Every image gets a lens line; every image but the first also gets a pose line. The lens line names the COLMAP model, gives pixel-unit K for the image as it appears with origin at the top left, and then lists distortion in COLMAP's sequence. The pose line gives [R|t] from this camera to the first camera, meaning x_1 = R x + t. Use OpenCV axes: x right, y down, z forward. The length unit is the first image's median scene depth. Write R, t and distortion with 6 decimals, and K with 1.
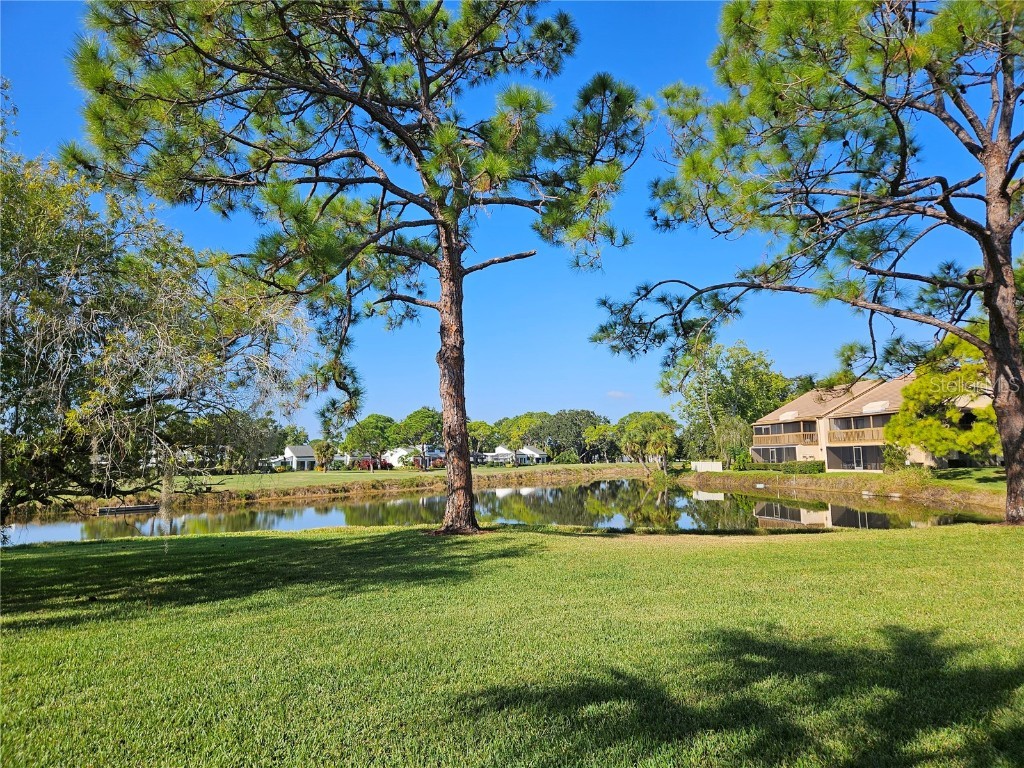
lens RADIAL K [[682.4, 0, 508.5], [0, 682.4, 381.9], [0, 0, 1]] dist [0.084500, -0.063979]
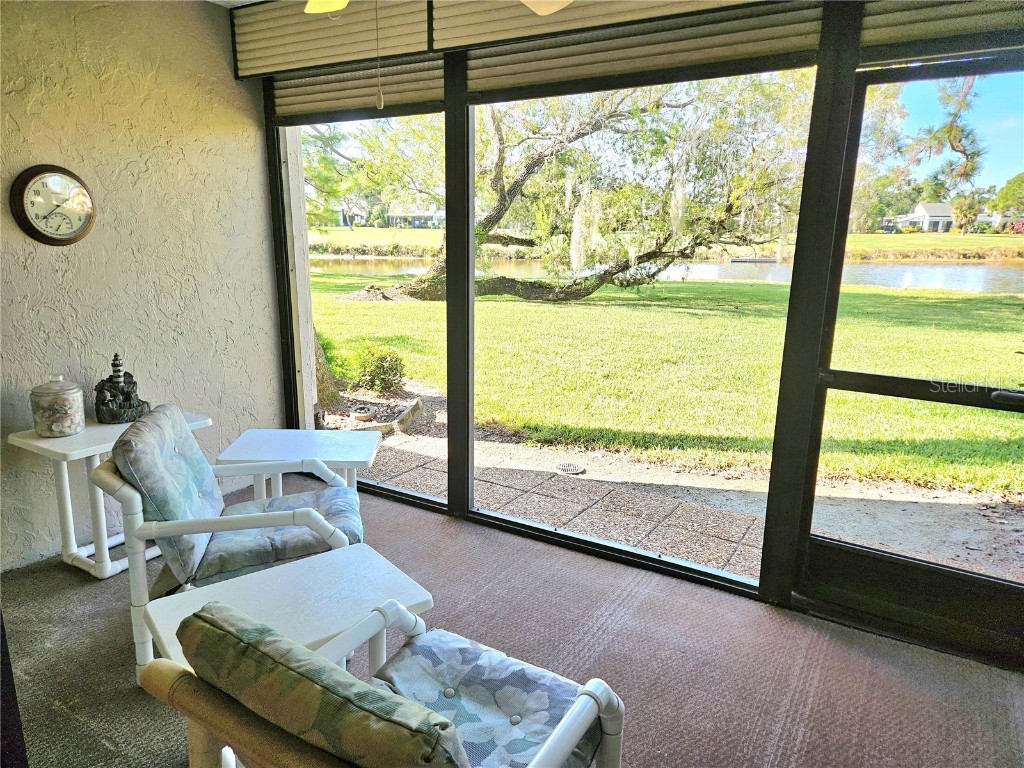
lens RADIAL K [[682.4, 0, 503.9], [0, 682.4, 380.6], [0, 0, 1]] dist [0.084500, -0.063979]
pose [[0.670532, 0.190908, -0.716897, 0.127570], [0.061377, 0.948736, 0.310054, -0.034075], [0.739338, -0.251902, 0.624440, -0.250200]]
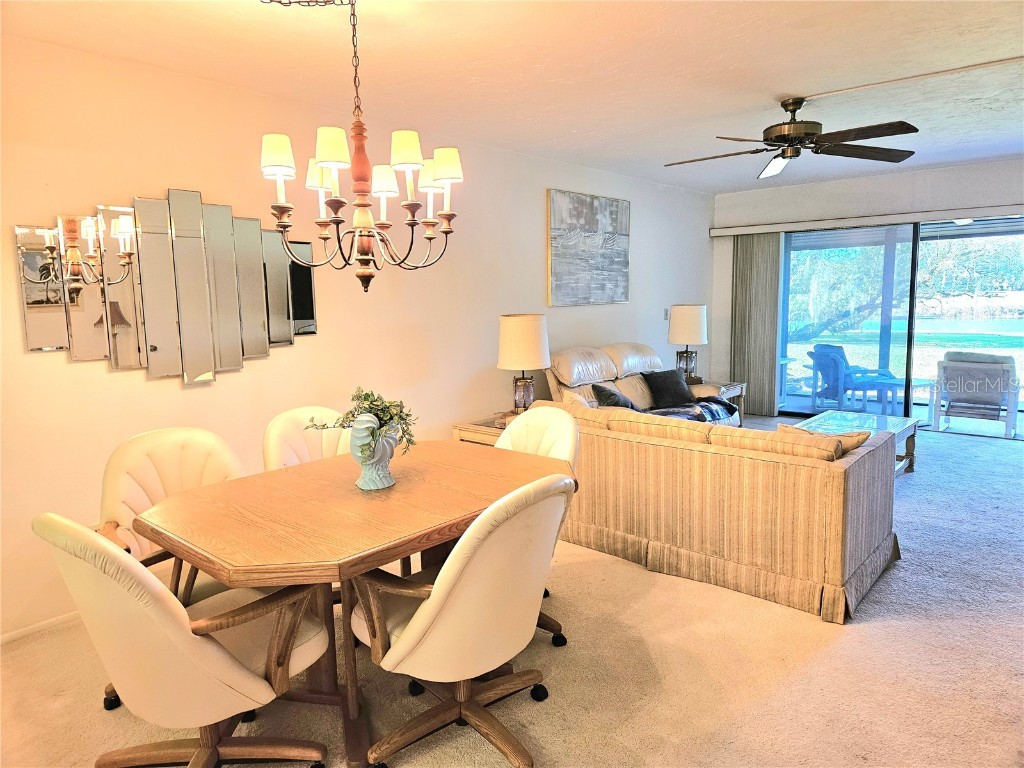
lens RADIAL K [[682.4, 0, 512.1], [0, 682.4, 379.2], [0, 0, 1]] dist [0.084500, -0.063979]
pose [[0.560331, 0.112270, -0.820625, 0.486565], [0.101670, 0.973955, 0.202669, -0.184956], [0.822005, -0.196994, 0.534322, -1.536893]]
